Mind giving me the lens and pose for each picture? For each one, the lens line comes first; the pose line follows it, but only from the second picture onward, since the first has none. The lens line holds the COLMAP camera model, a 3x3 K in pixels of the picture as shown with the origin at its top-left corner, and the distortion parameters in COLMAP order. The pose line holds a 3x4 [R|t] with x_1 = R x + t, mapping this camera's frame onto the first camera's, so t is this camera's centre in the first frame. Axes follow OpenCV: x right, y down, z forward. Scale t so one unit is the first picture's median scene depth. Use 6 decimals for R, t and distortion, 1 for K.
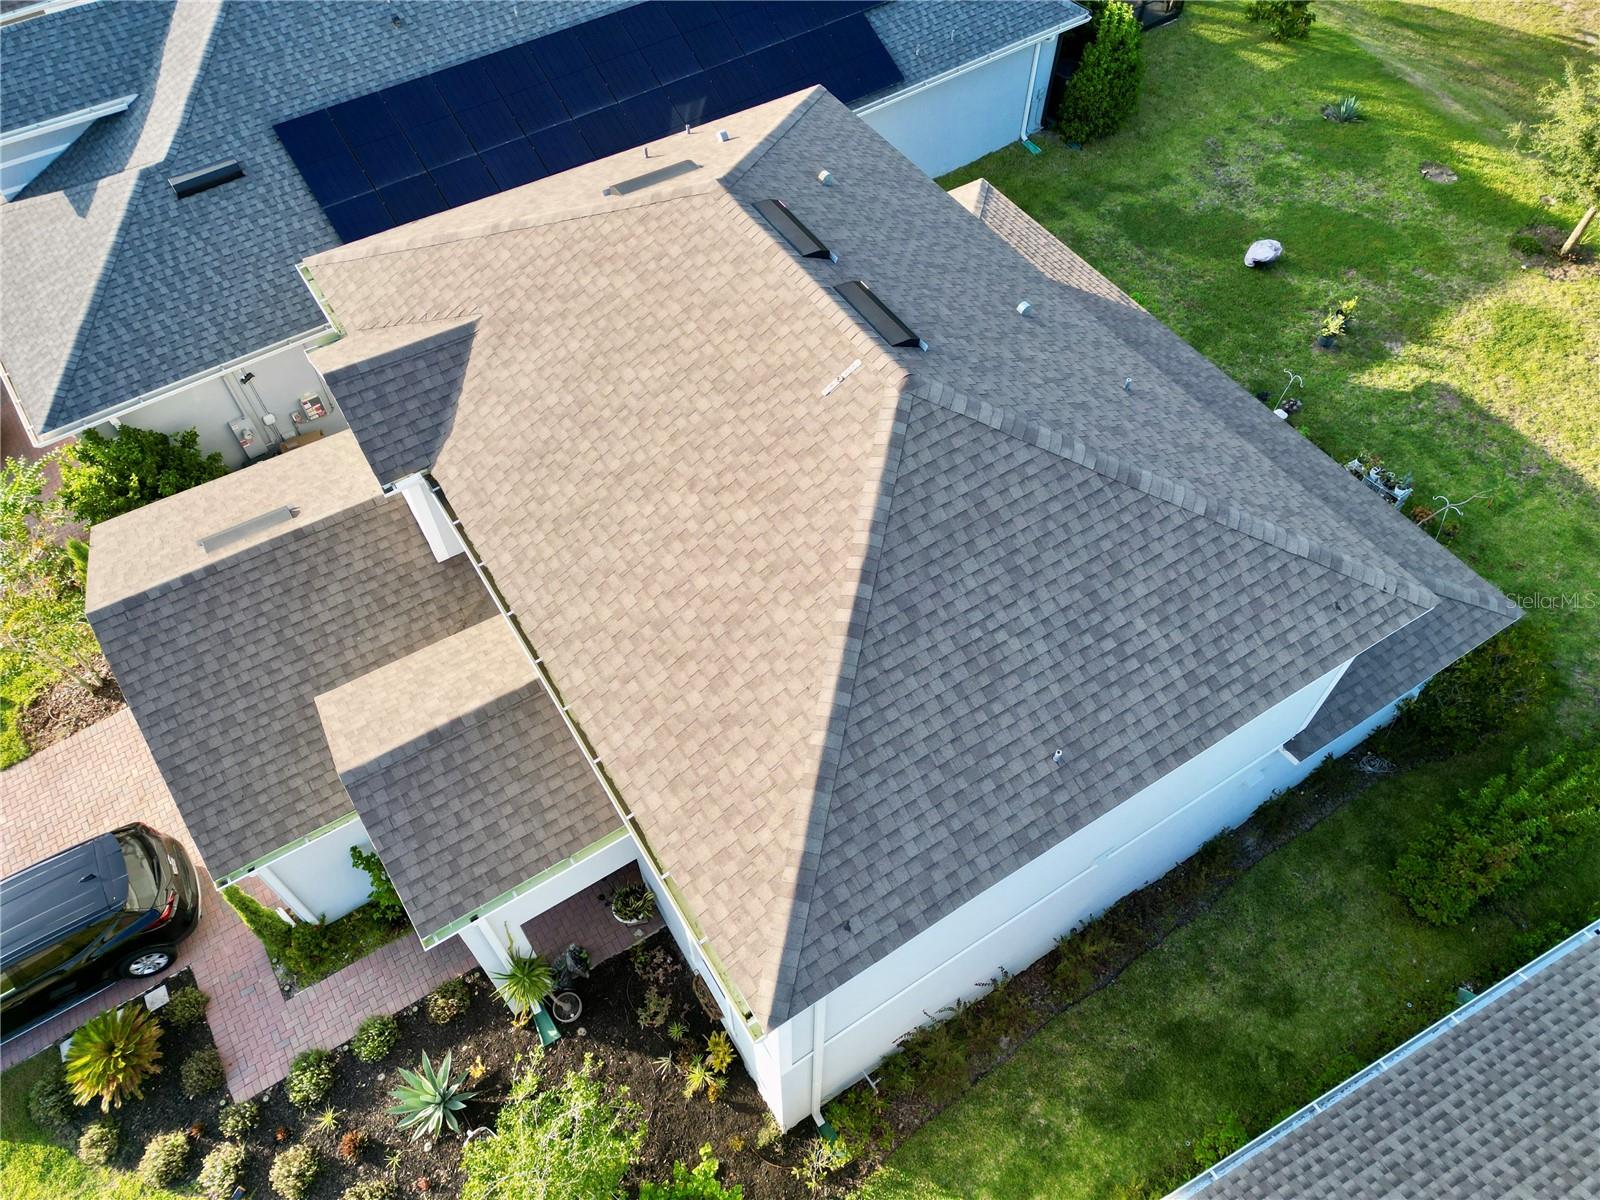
lens RADIAL K [[1121.1, 0, 799.9], [0, 1121.1, 591.6], [0, 0, 1]] dist [0.053104, -0.034144]
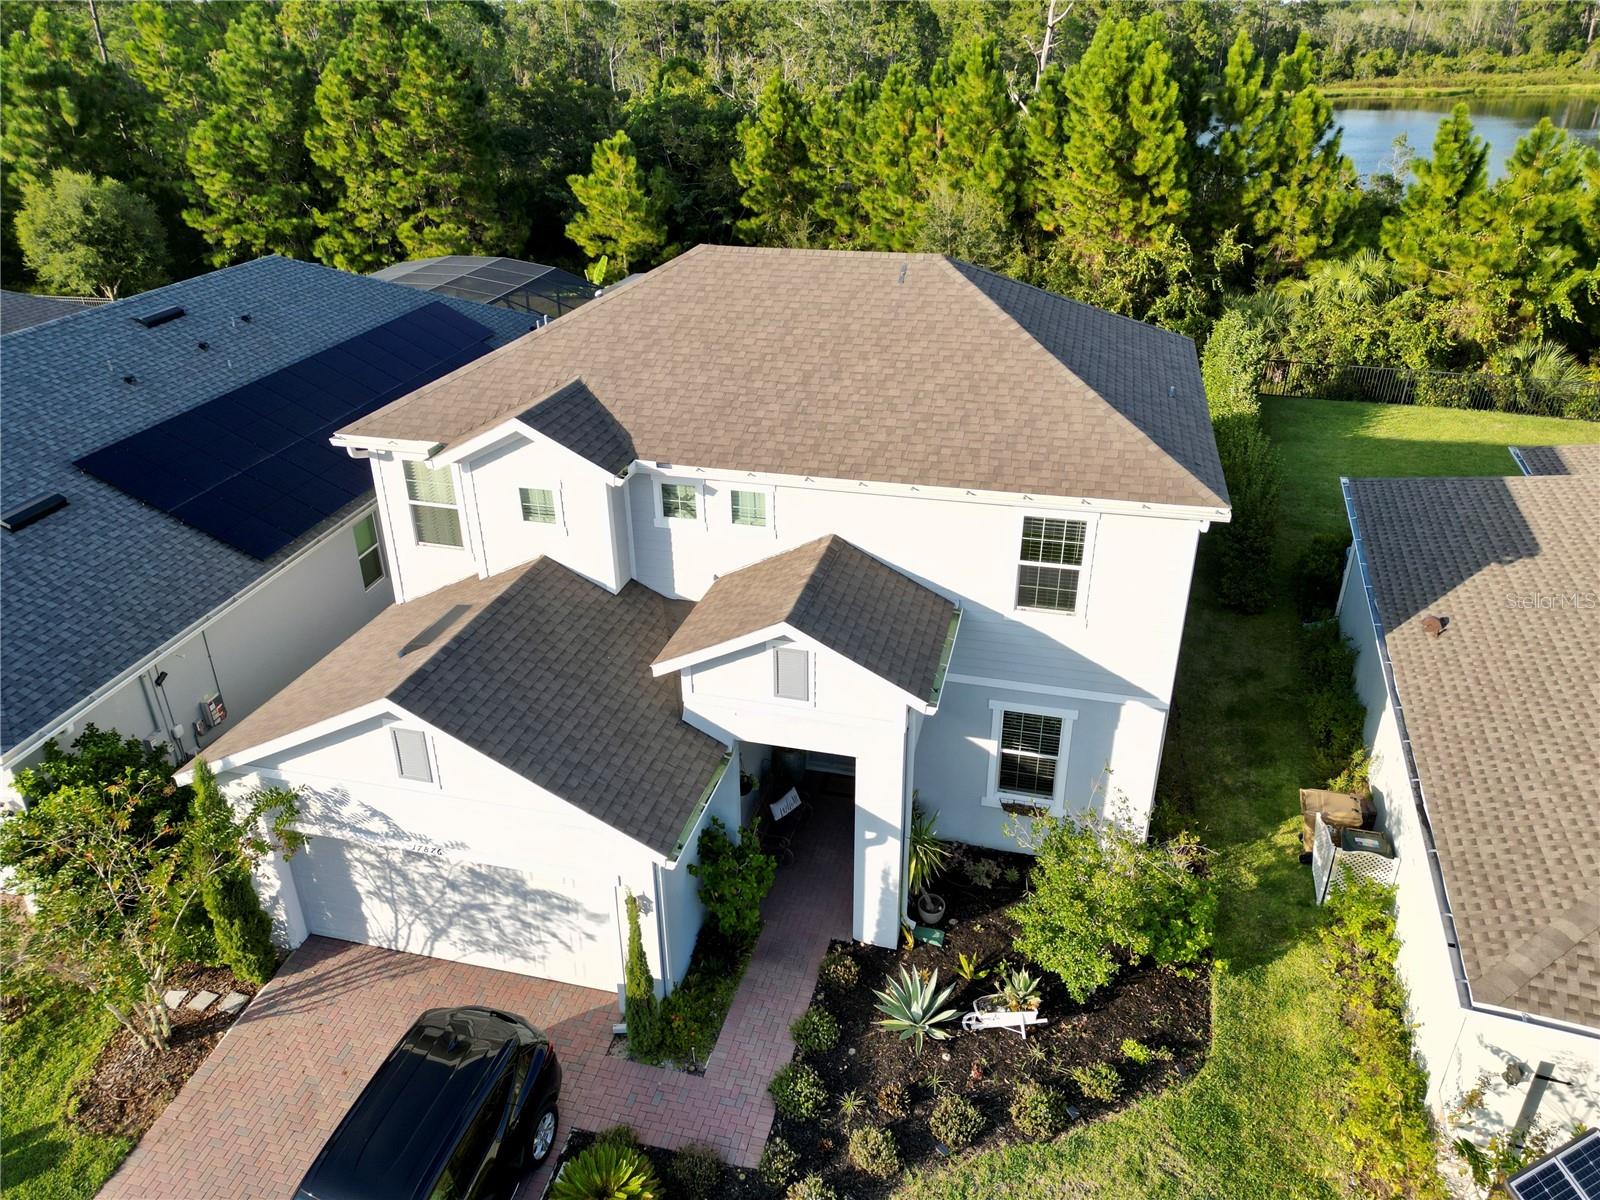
lens RADIAL K [[1121.1, 0, 793.0], [0, 1121.1, 587.8], [0, 0, 1]] dist [0.053104, -0.034144]
pose [[0.729079, -0.308167, 0.611127, -0.701825], [0.552859, 0.791533, -0.260426, 0.281739], [-0.403472, 0.527739, 0.747464, 0.108181]]
